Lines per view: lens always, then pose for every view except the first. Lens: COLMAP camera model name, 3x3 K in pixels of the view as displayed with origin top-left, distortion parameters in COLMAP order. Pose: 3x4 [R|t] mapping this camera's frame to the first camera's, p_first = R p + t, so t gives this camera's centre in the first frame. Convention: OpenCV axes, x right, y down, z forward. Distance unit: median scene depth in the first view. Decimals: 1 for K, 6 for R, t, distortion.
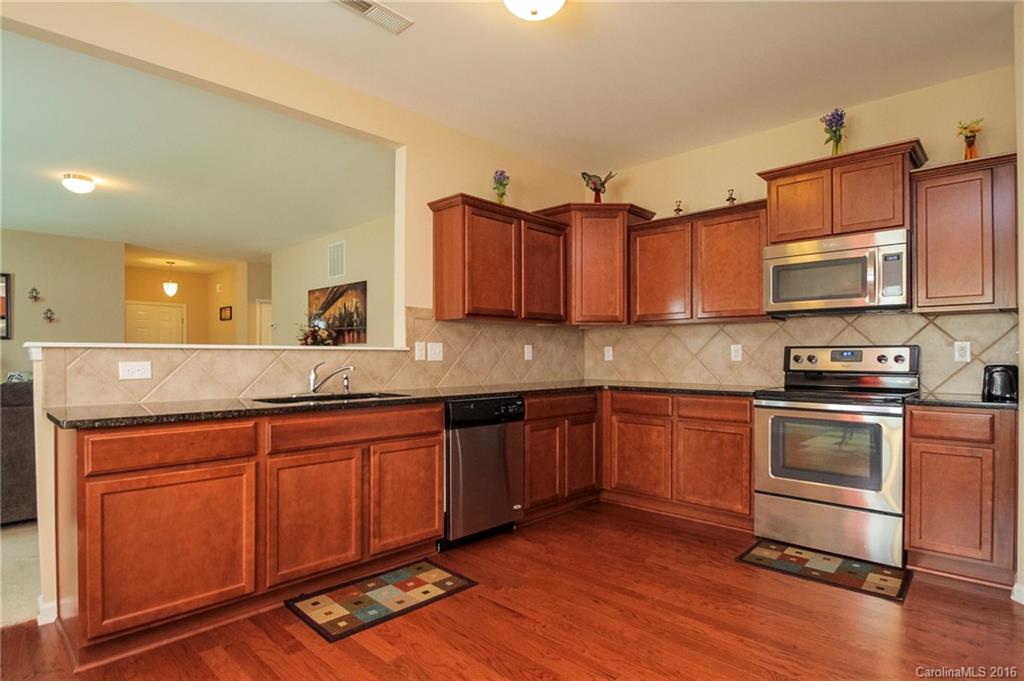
lens RADIAL K [[534.6, 0, 536.1], [0, 534.6, 356.0], [0, 0, 1]] dist [-0.001041, -0.000462]
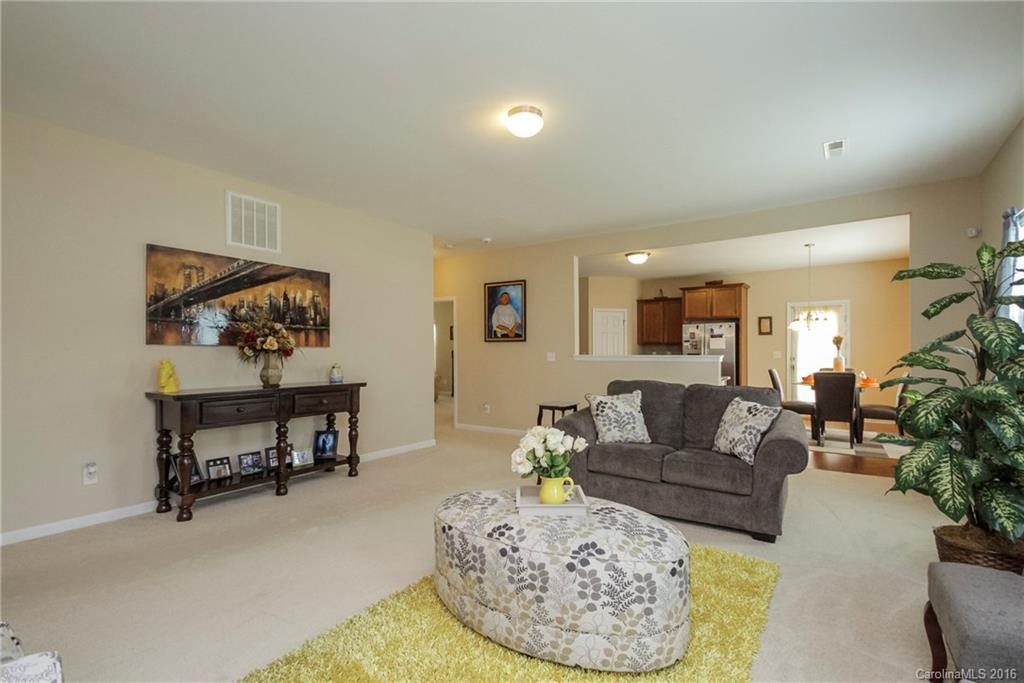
lens RADIAL K [[464.5, 0, 511.3], [0, 464.5, 349.2], [0, 0, 1]] dist [0.000472, 0.000064]
pose [[-0.135811, 0.005289, 0.990721, -1.942097], [0.002239, 0.999985, -0.005031, -0.030268], [-0.990732, 0.001535, -0.135821, 1.477420]]
